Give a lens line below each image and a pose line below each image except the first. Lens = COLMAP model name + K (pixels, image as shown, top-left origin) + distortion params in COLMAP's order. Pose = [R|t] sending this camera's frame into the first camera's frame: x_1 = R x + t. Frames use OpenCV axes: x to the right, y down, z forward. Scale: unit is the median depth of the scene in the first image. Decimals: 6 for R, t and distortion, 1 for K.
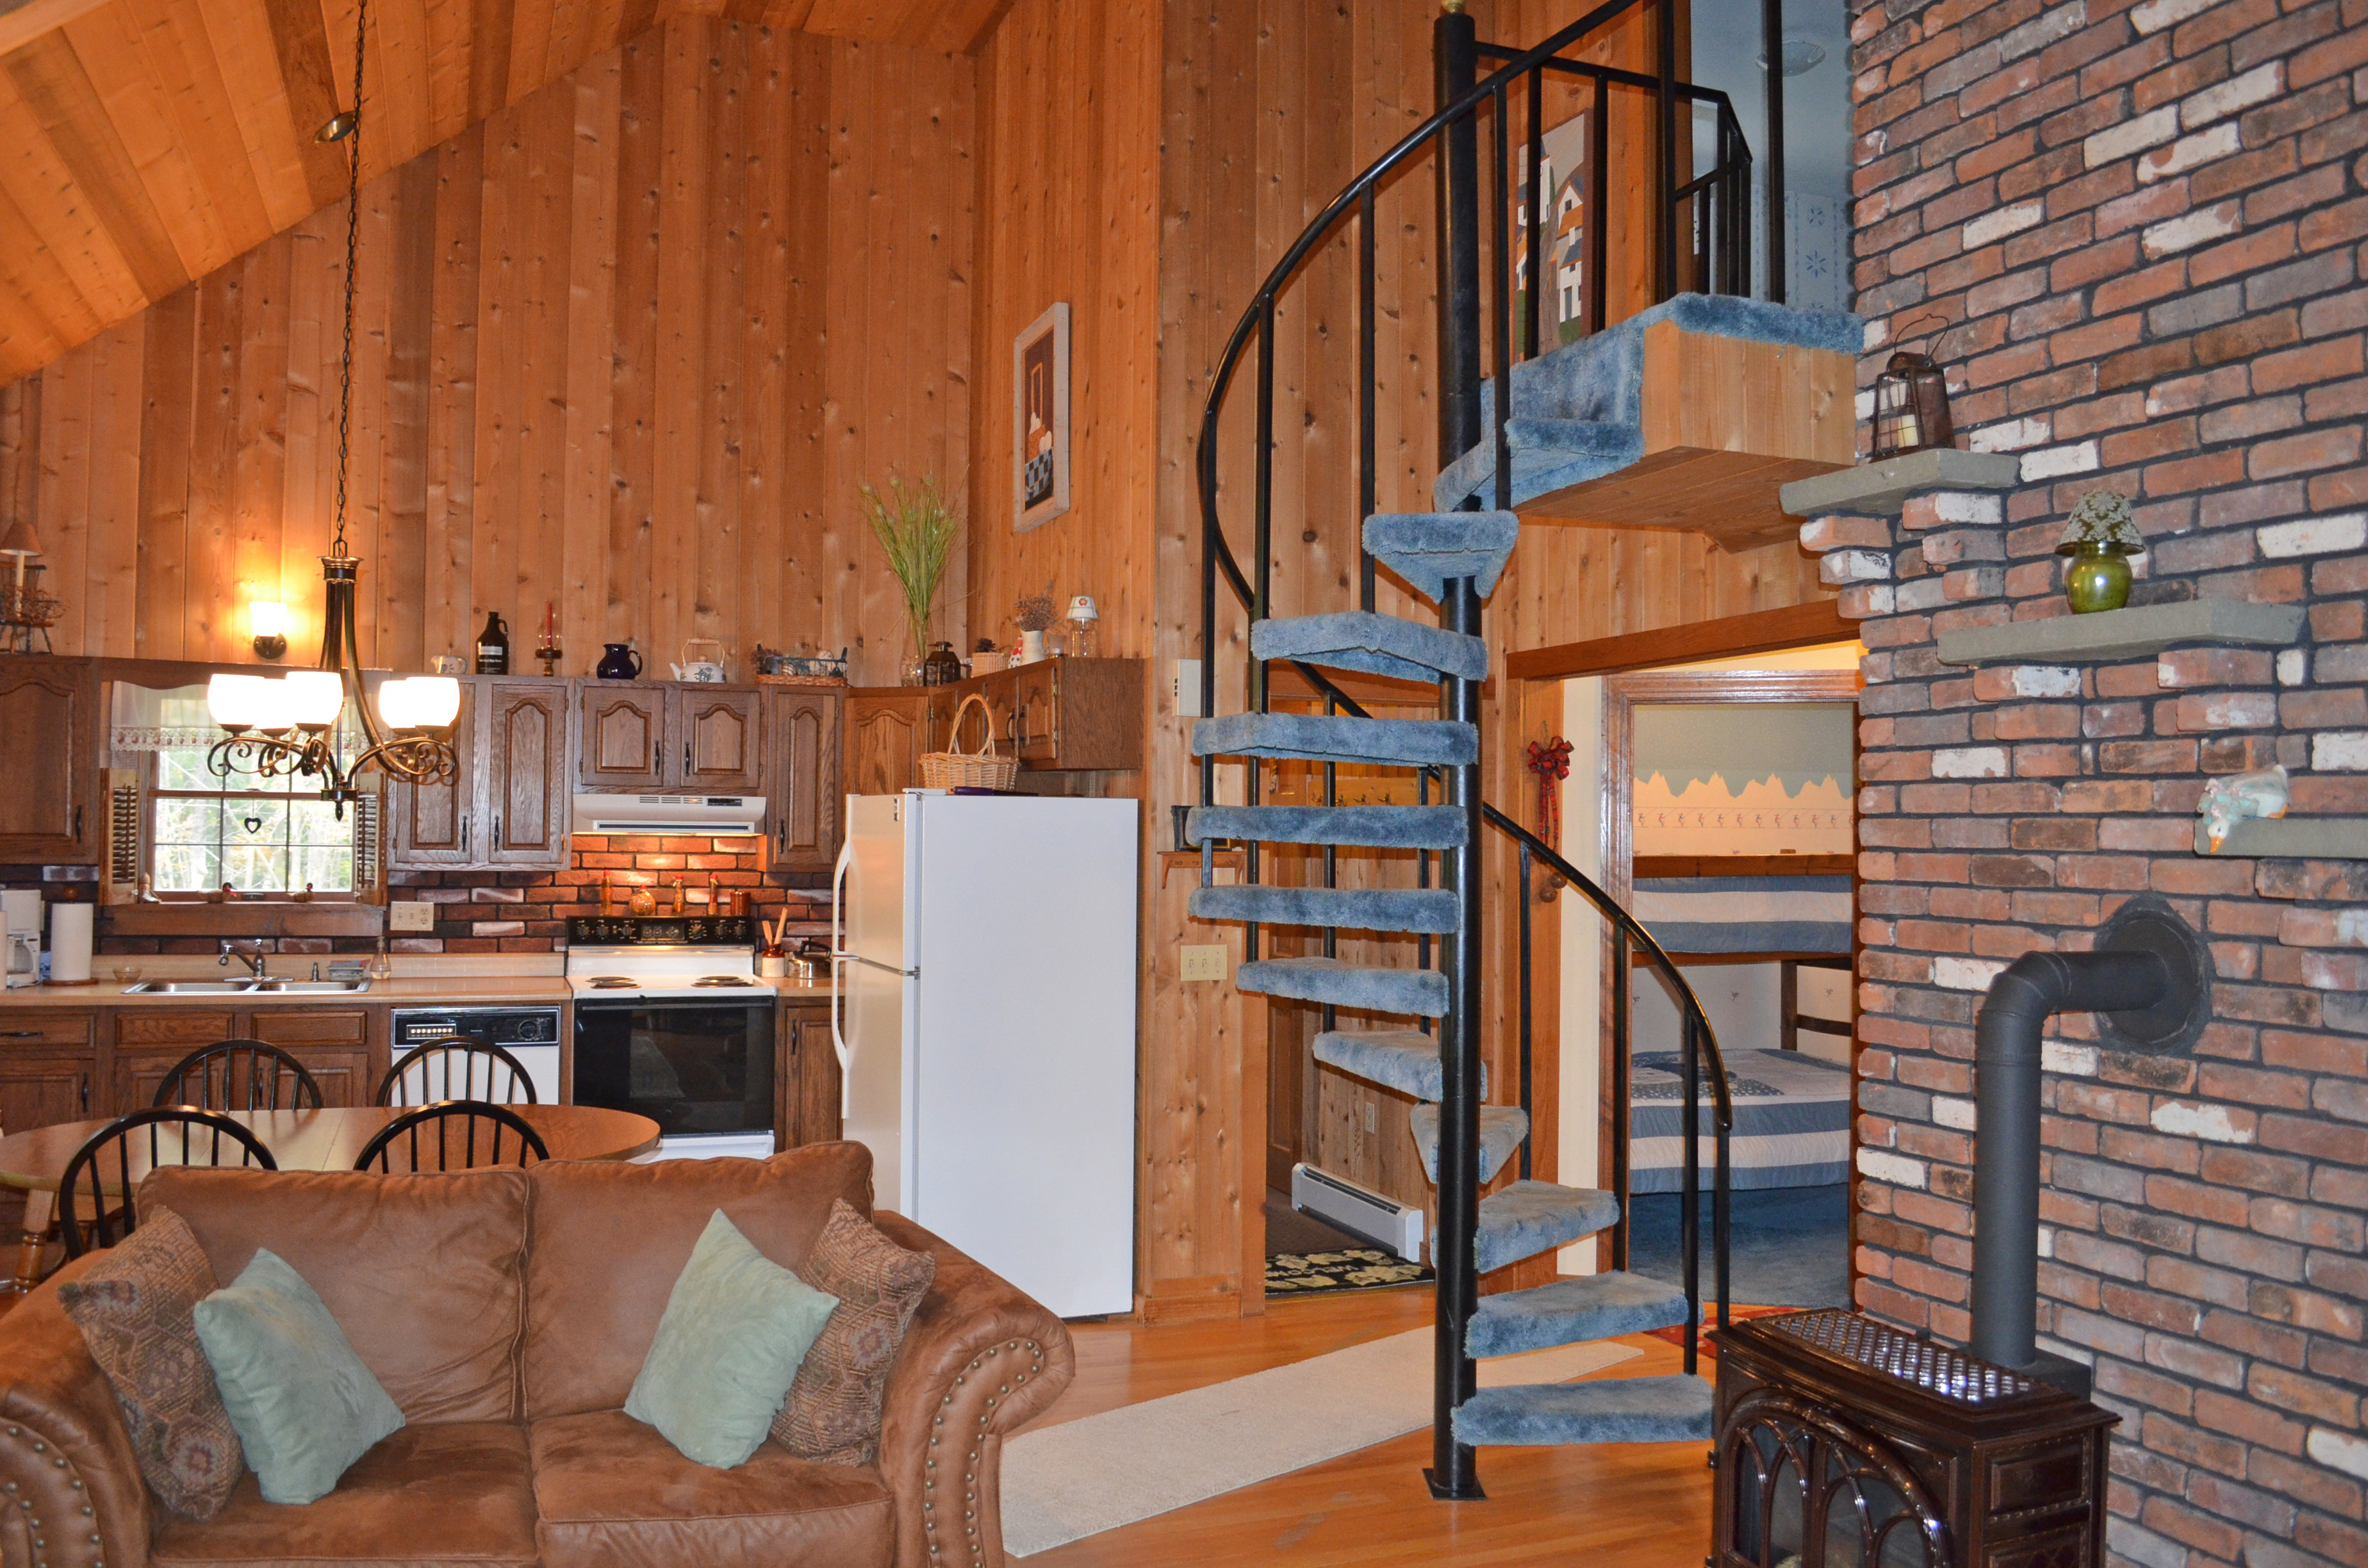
lens RADIAL K [[1867.7, 0, 1183.2], [0, 1867.7, 781.8], [0, 0, 1]] dist [-0.081524, 0.010548]
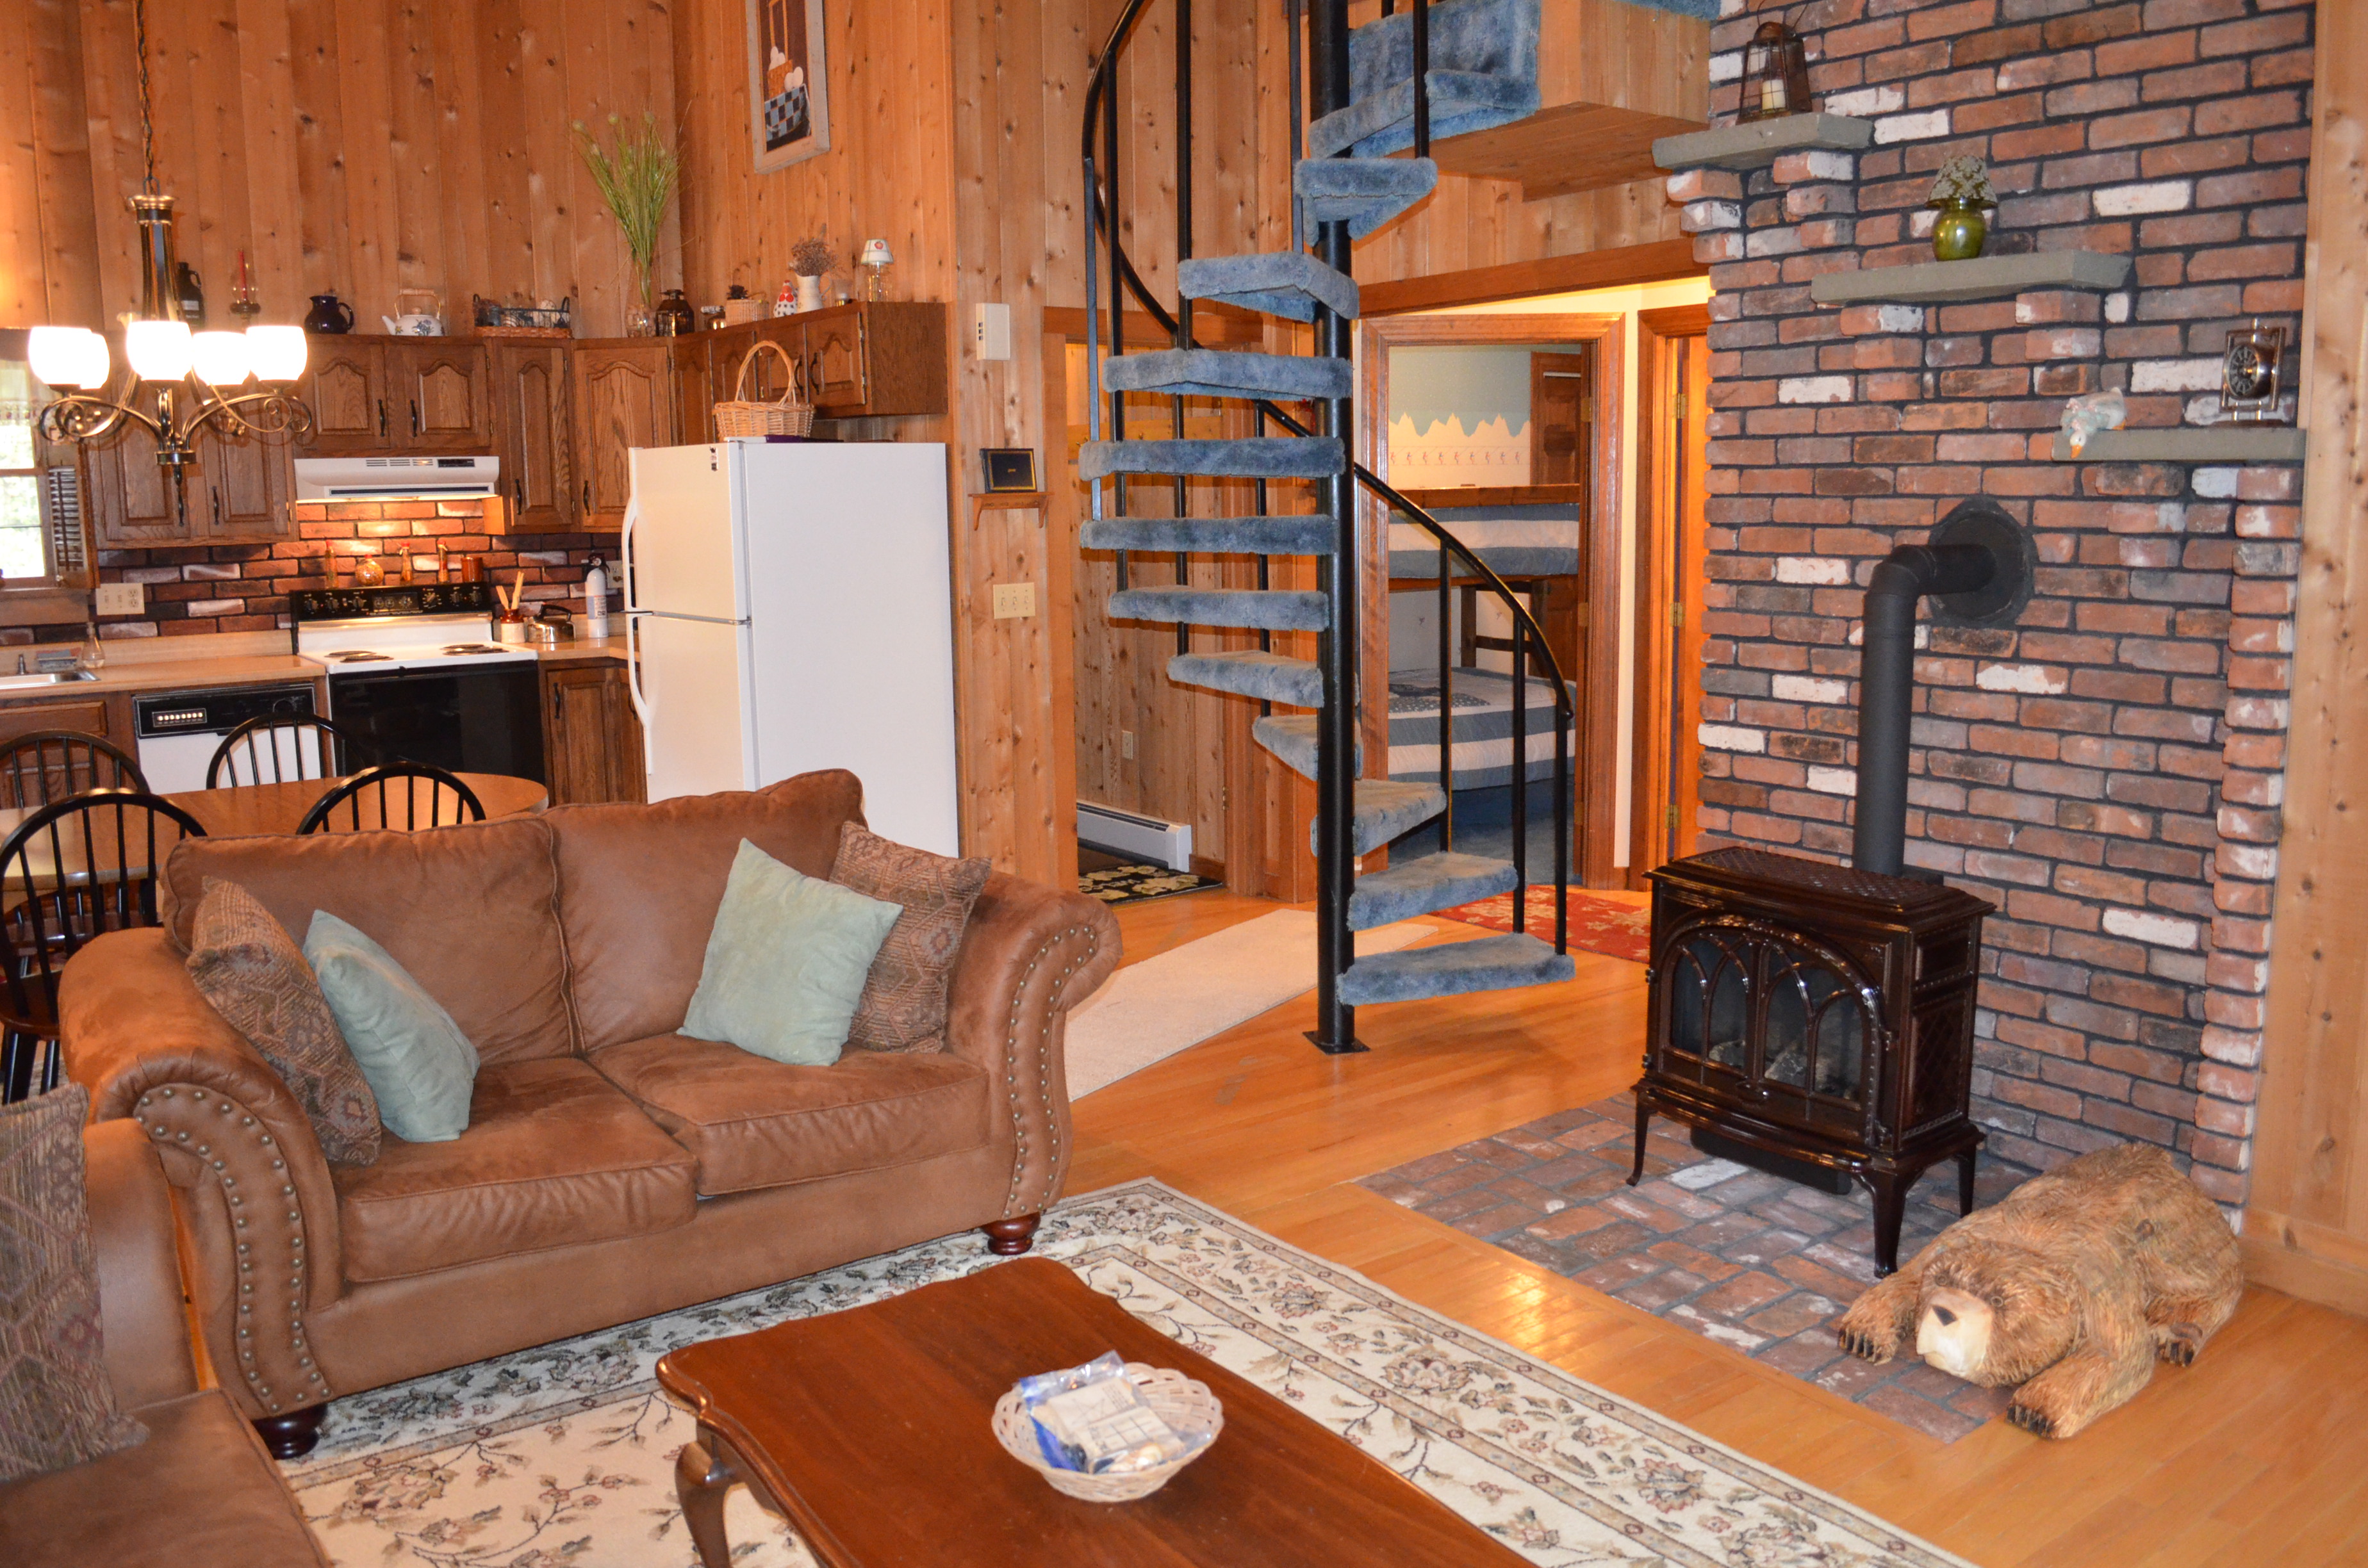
lens RADIAL K [[1867.7, 0, 1182.8], [0, 1867.7, 786.2], [0, 0, 1]] dist [-0.081524, 0.010548]
pose [[0.965789, -0.065998, 0.250789, -0.252686], [0.019095, 0.982546, 0.185035, 0.011813], [-0.258624, -0.173916, 0.950193, -0.050310]]
